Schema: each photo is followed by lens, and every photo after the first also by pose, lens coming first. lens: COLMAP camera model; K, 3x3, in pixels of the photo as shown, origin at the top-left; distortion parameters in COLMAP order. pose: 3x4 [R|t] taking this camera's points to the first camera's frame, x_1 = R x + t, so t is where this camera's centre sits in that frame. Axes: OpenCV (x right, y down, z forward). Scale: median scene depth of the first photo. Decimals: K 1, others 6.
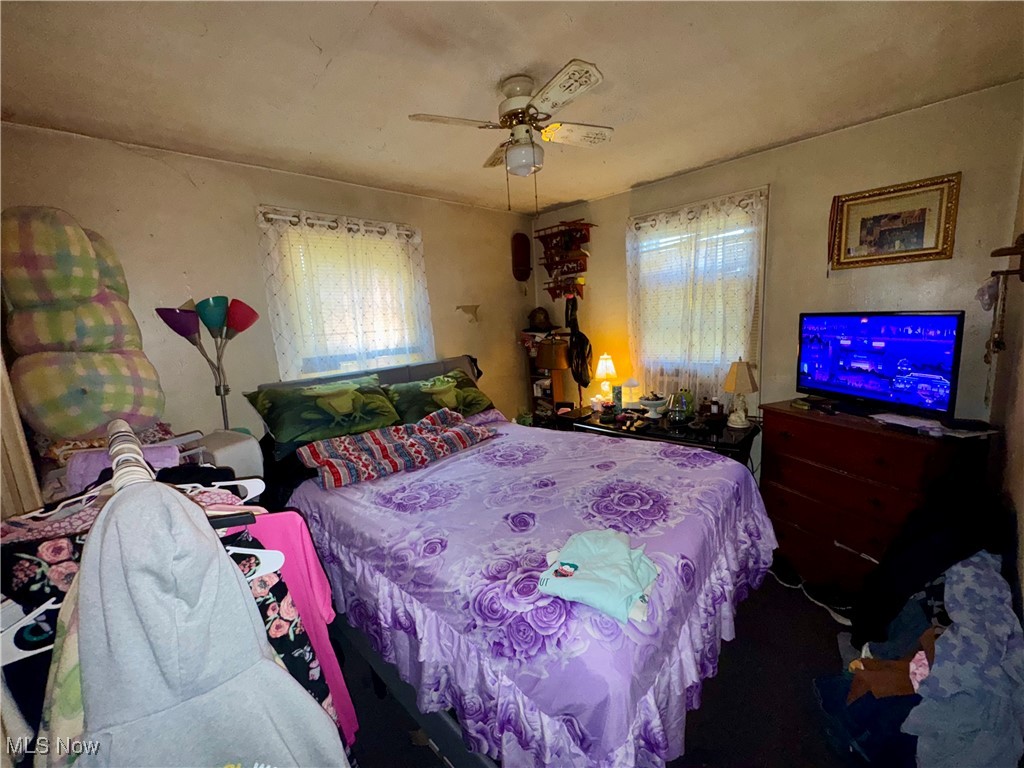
lens RADIAL K [[404.9, 0, 512.0], [0, 404.9, 384.0], [0, 0, 1]] dist [-0.000128, -0.000016]
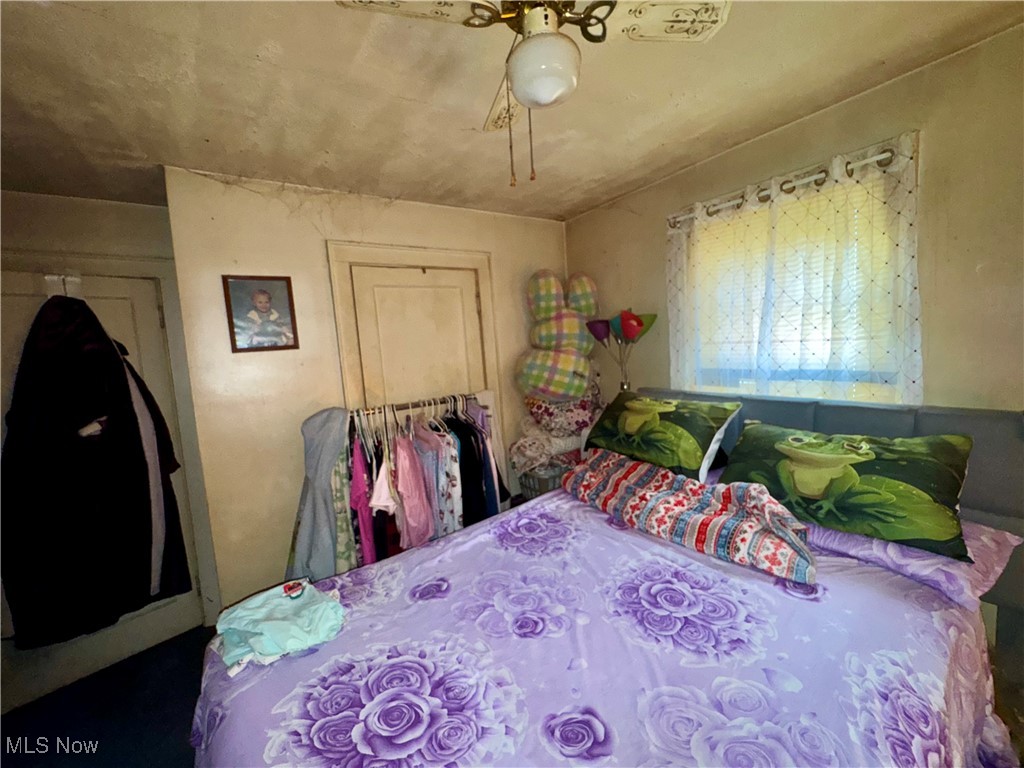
lens RADIAL K [[404.9, 0, 512.0], [0, 404.9, 384.0], [0, 0, 1]] dist [-0.000128, -0.000016]
pose [[-0.185762, 0.169647, -0.967839, 0.507623], [-0.091378, 0.977732, 0.188920, -0.183751], [0.978337, 0.123534, -0.166123, 0.855146]]
